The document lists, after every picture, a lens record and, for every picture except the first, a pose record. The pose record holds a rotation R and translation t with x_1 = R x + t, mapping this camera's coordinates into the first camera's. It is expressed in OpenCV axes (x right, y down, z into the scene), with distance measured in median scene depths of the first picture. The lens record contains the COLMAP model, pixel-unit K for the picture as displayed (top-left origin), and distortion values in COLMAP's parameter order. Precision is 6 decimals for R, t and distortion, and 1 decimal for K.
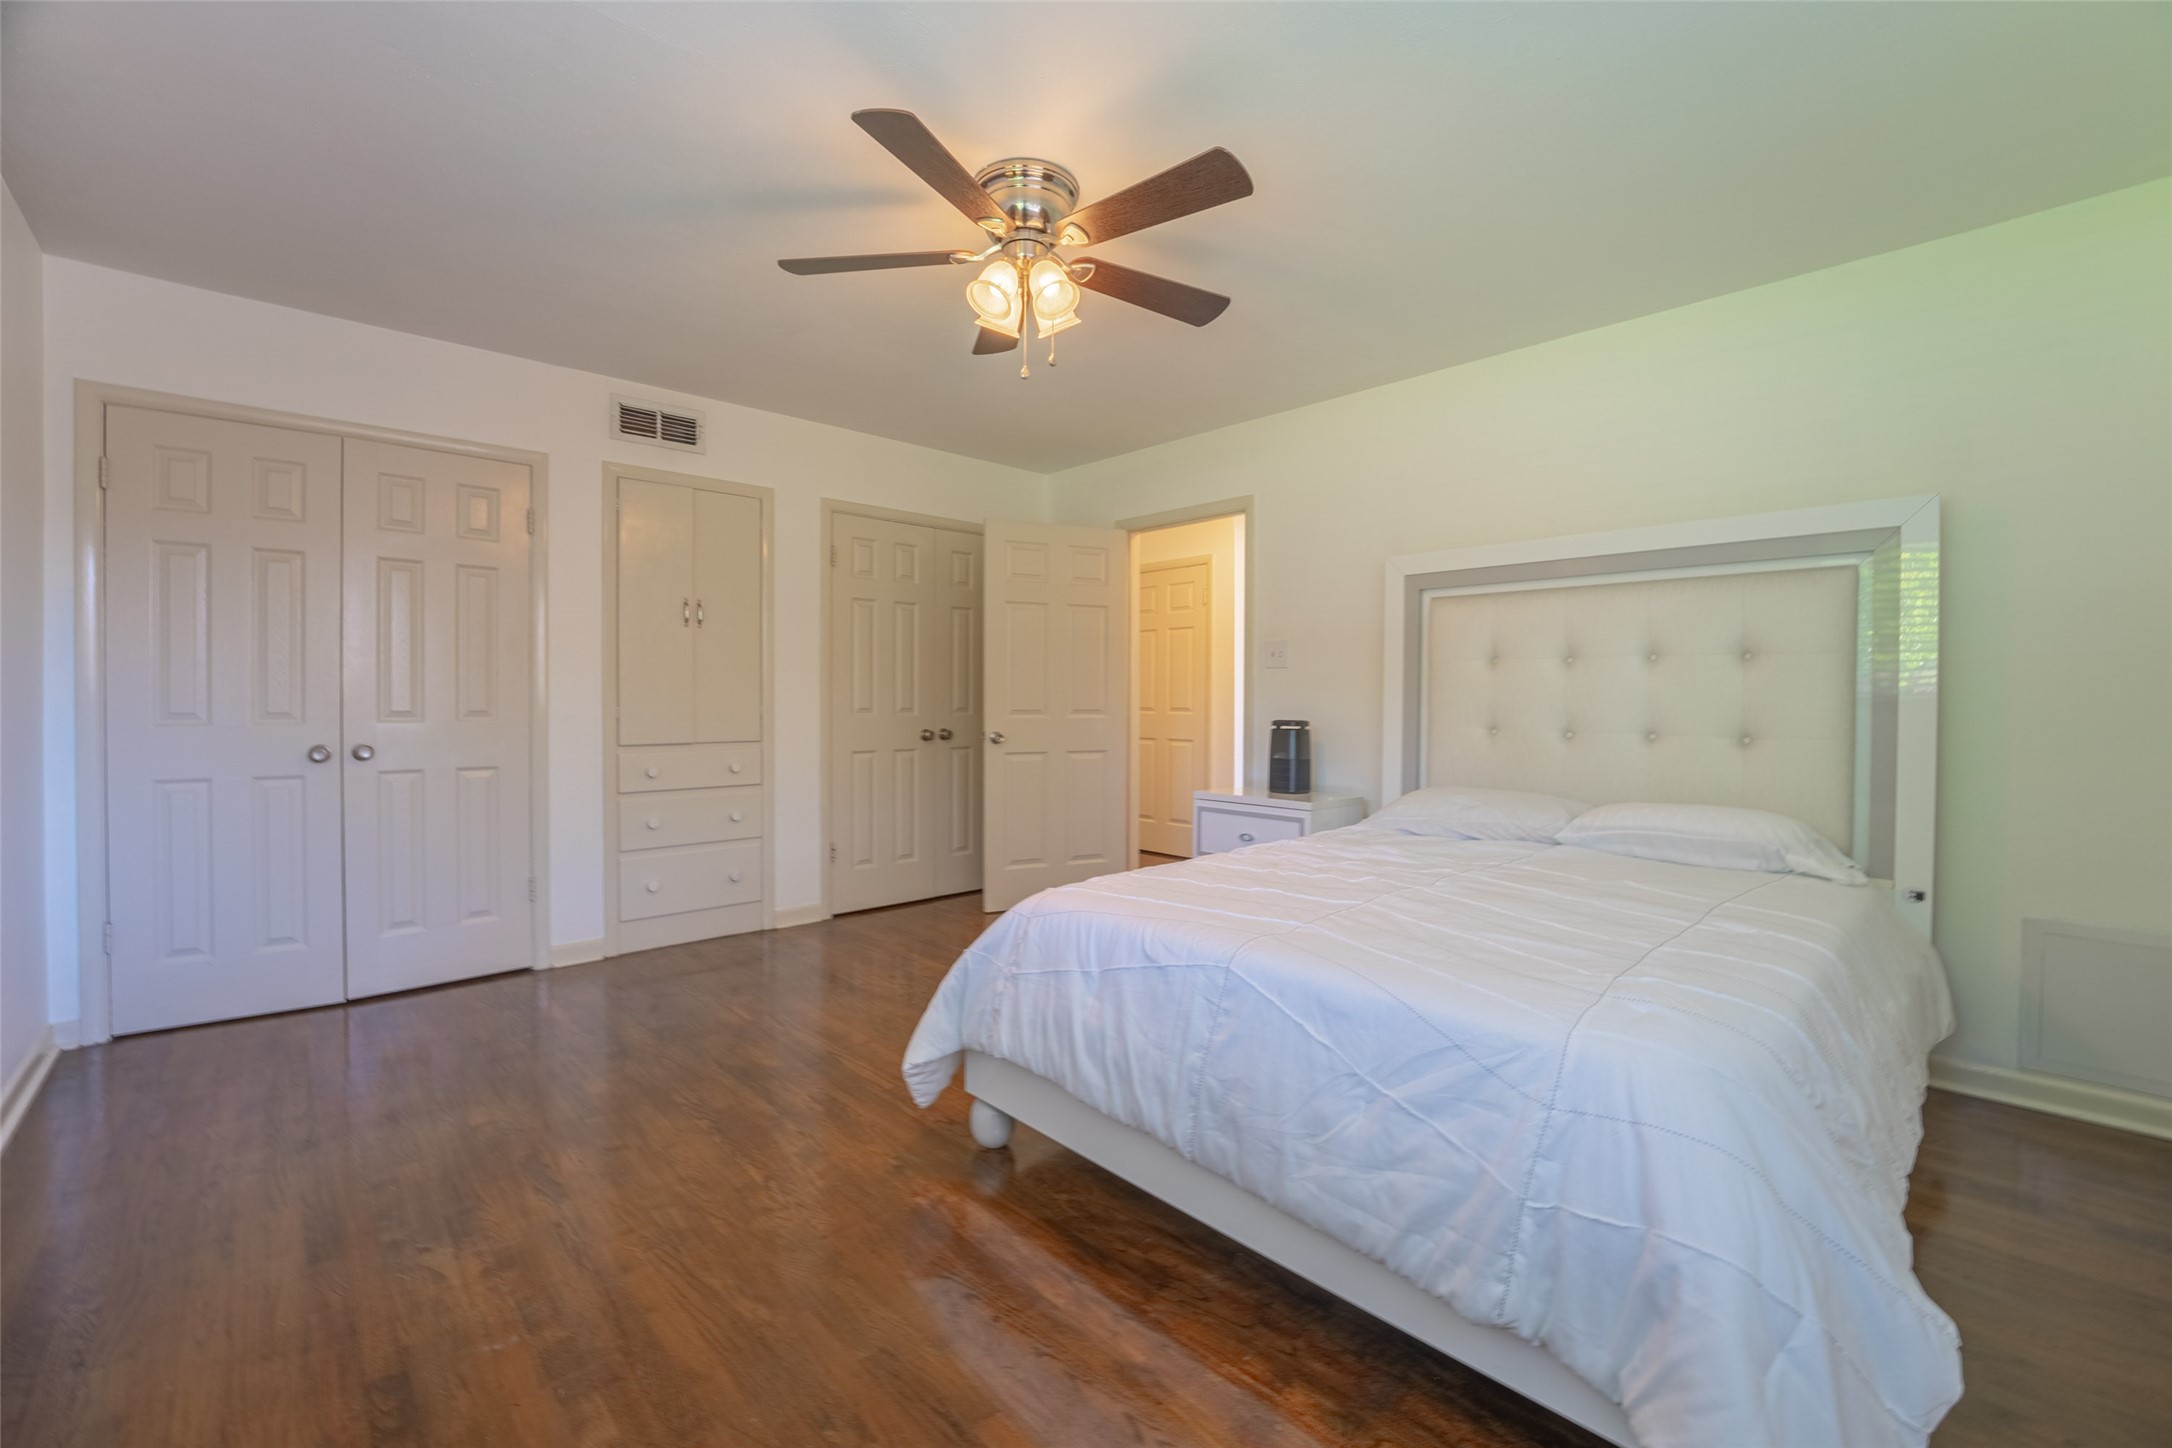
lens RADIAL K [[882.3, 0, 1083.0], [0, 882.3, 728.6], [0, 0, 1]] dist [-0.019657, 0.000101]
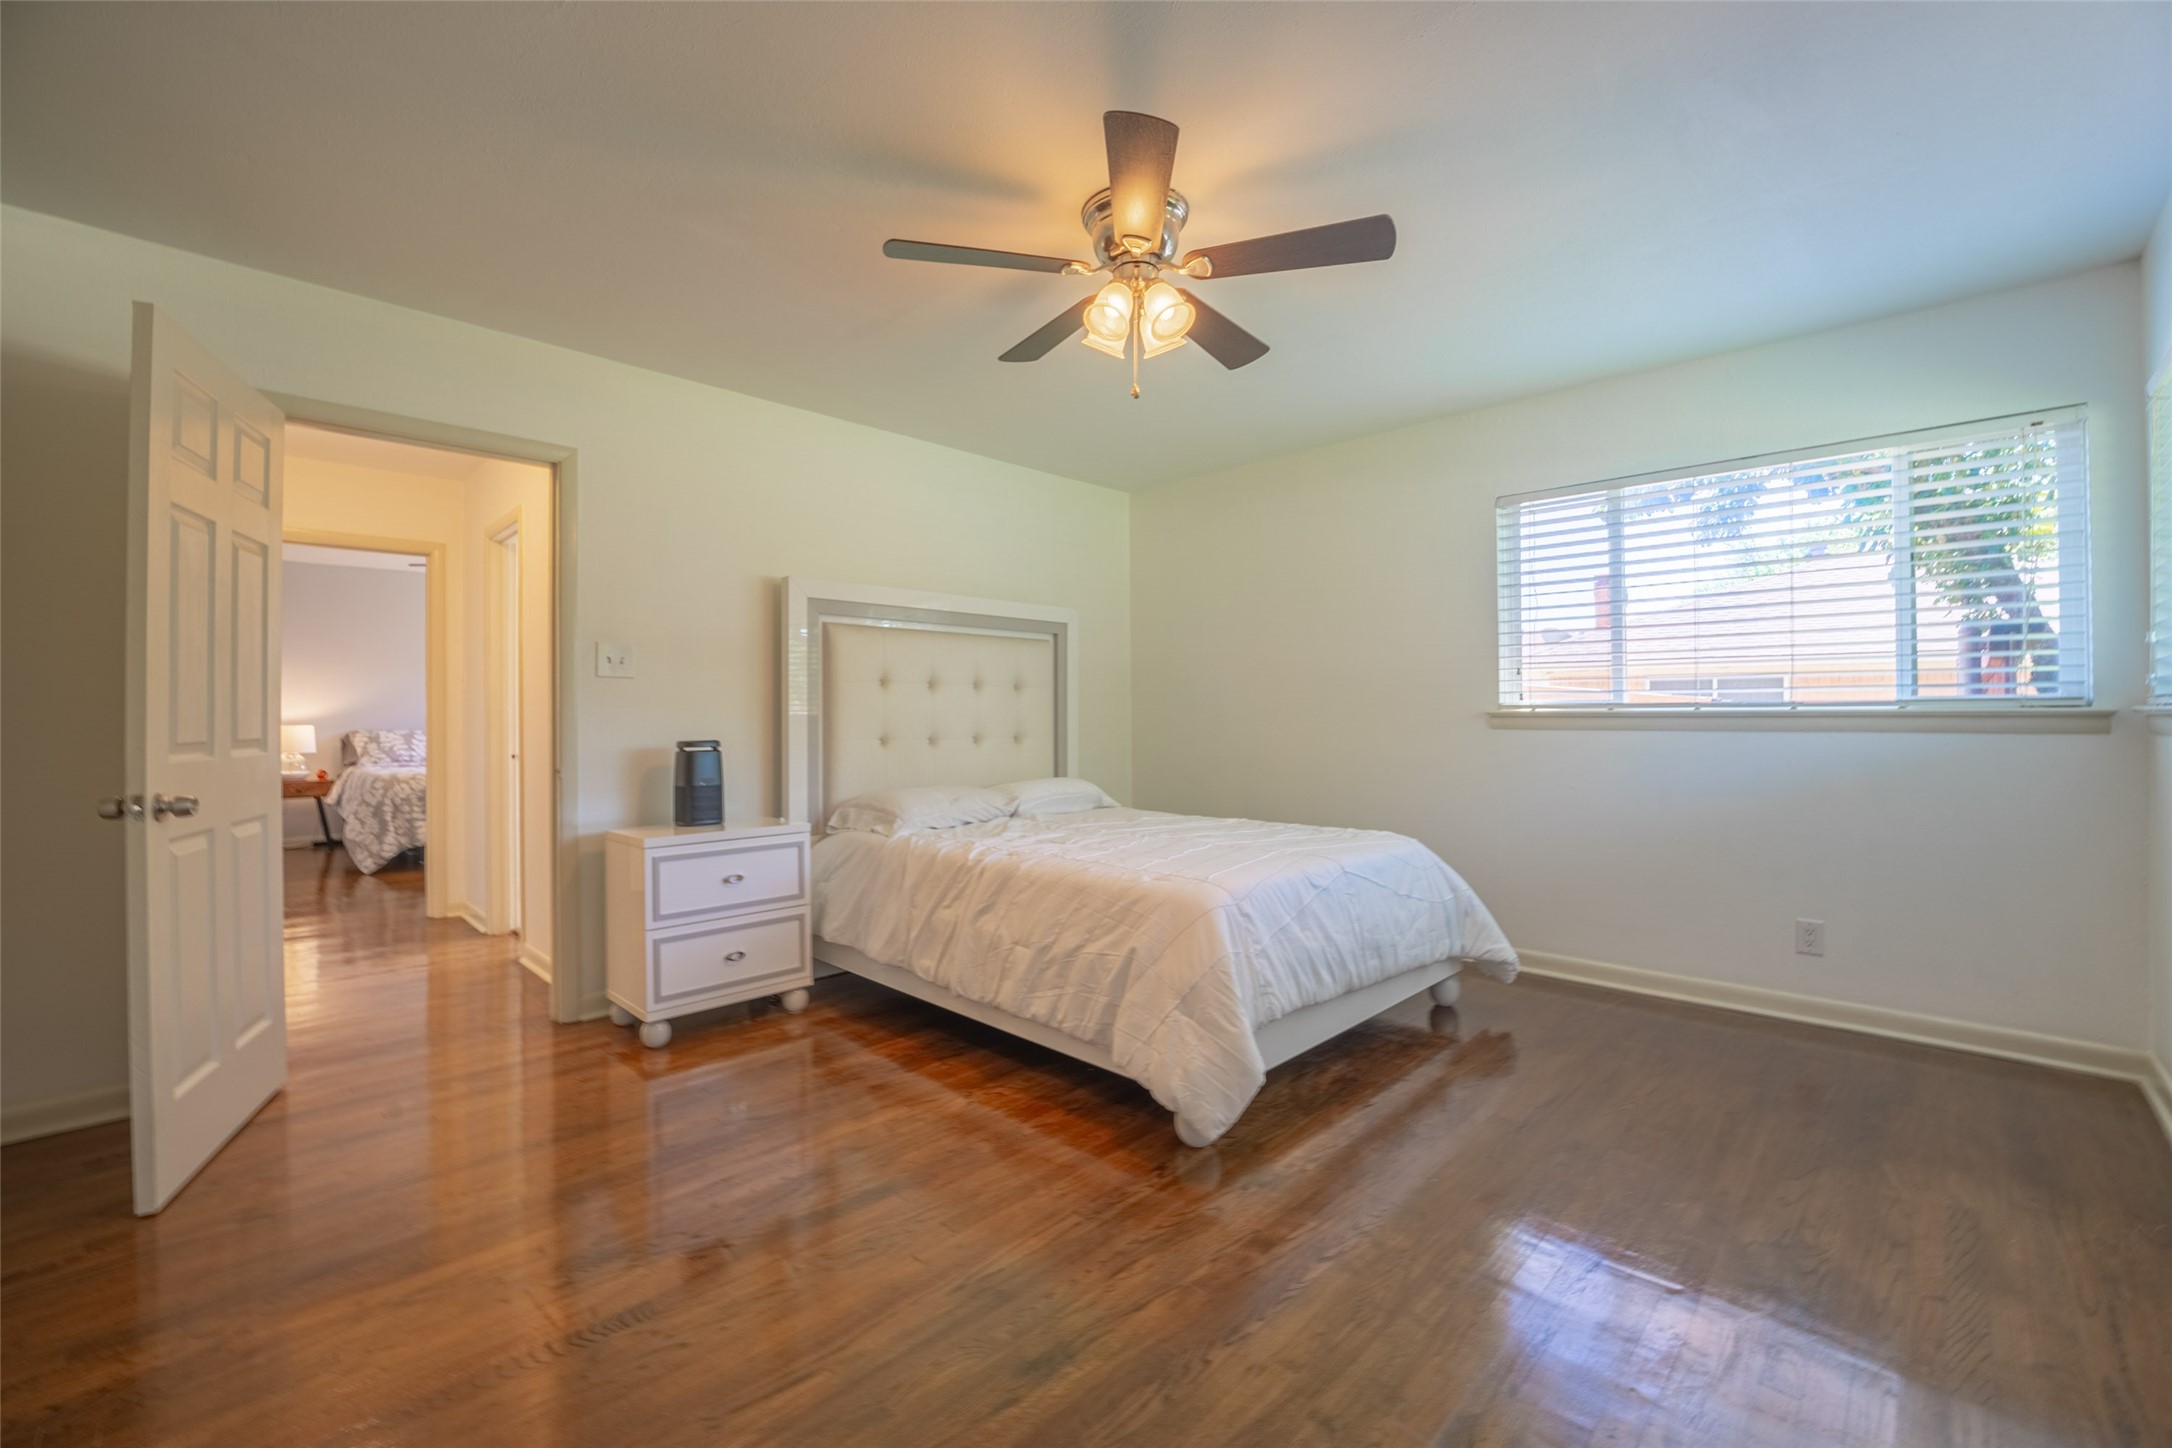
lens RADIAL K [[882.3, 0, 1083.0], [0, 882.3, 728.6], [0, 0, 1]] dist [-0.019657, 0.000101]
pose [[-0.031545, -0.009813, 0.999454, -0.773612], [0.039582, 0.999155, 0.011059, -0.019080], [-0.998718, 0.039909, -0.031130, 0.794132]]
